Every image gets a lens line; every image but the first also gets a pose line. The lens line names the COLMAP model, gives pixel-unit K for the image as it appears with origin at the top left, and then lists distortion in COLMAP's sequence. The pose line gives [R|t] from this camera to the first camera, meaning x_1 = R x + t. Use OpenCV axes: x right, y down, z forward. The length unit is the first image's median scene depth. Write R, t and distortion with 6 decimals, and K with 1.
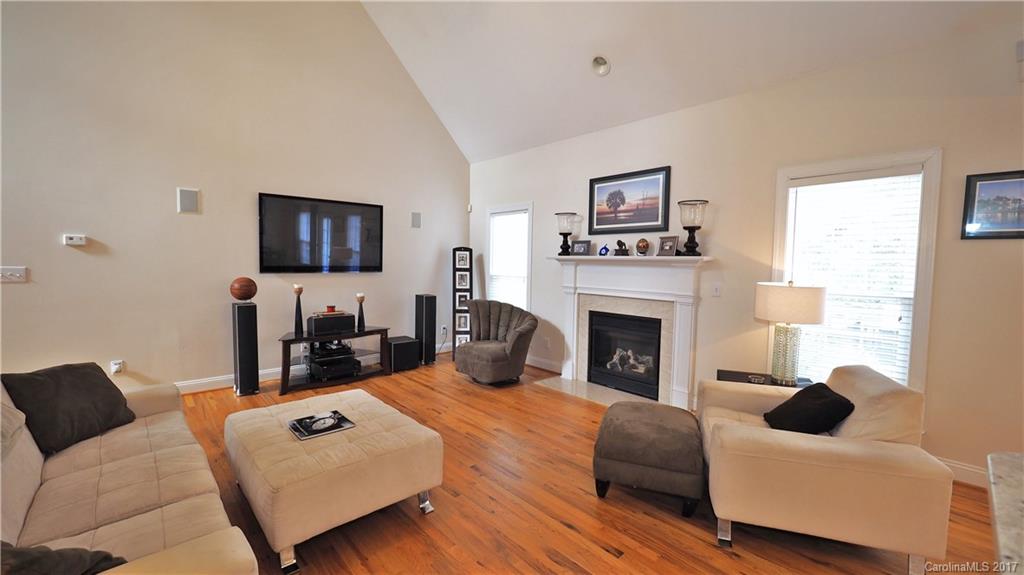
lens RADIAL K [[417.4, 0, 510.3], [0, 417.4, 287.4], [0, 0, 1]] dist [-0.010545, -0.000349]
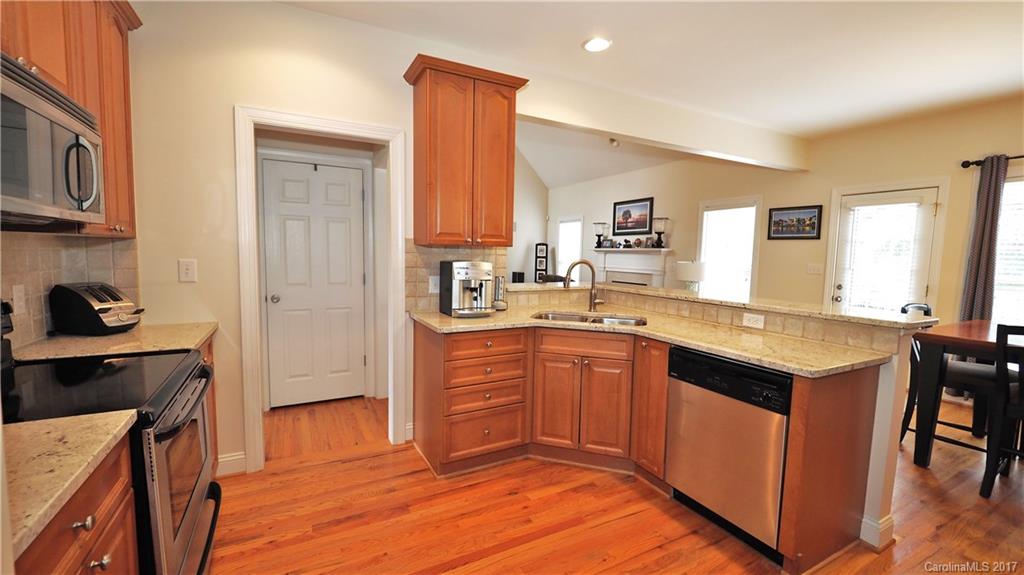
lens RADIAL K [[417.4, 0, 503.7], [0, 417.4, 288.9], [0, 0, 1]] dist [-0.010545, -0.000349]
pose [[0.967483, 0.026025, -0.251592, 0.195420], [-0.022247, 0.999593, 0.017848, 0.069703], [0.251954, -0.011670, 0.967669, -0.756323]]
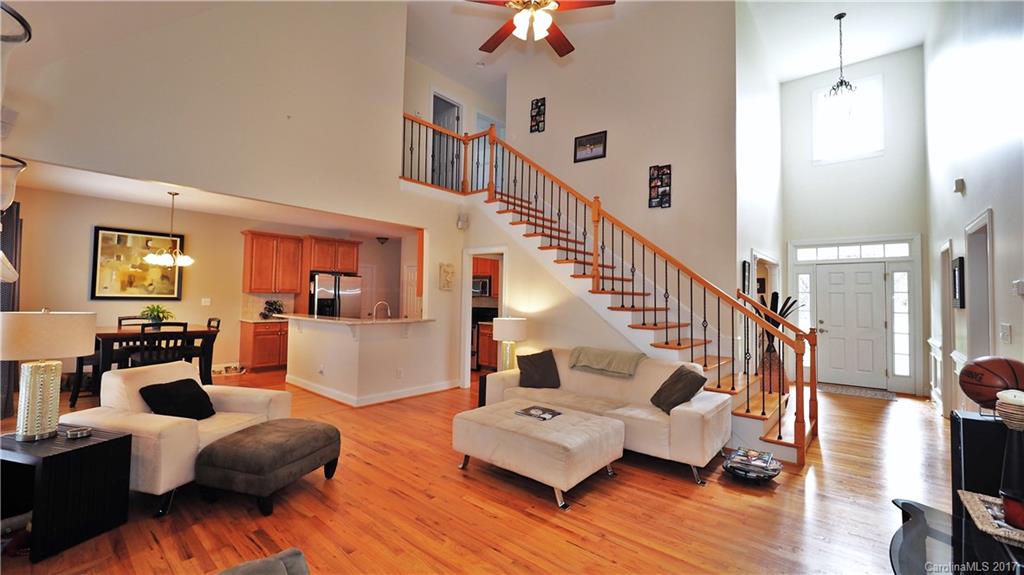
lens RADIAL K [[417.4, 0, 510.3], [0, 417.4, 288.1], [0, 0, 1]] dist [-0.010545, -0.000349]
pose [[-0.992796, -0.037579, -0.113768, -0.062488], [-0.040643, 0.998868, 0.024735, -0.050421], [0.112709, 0.029181, -0.993199, 0.876956]]
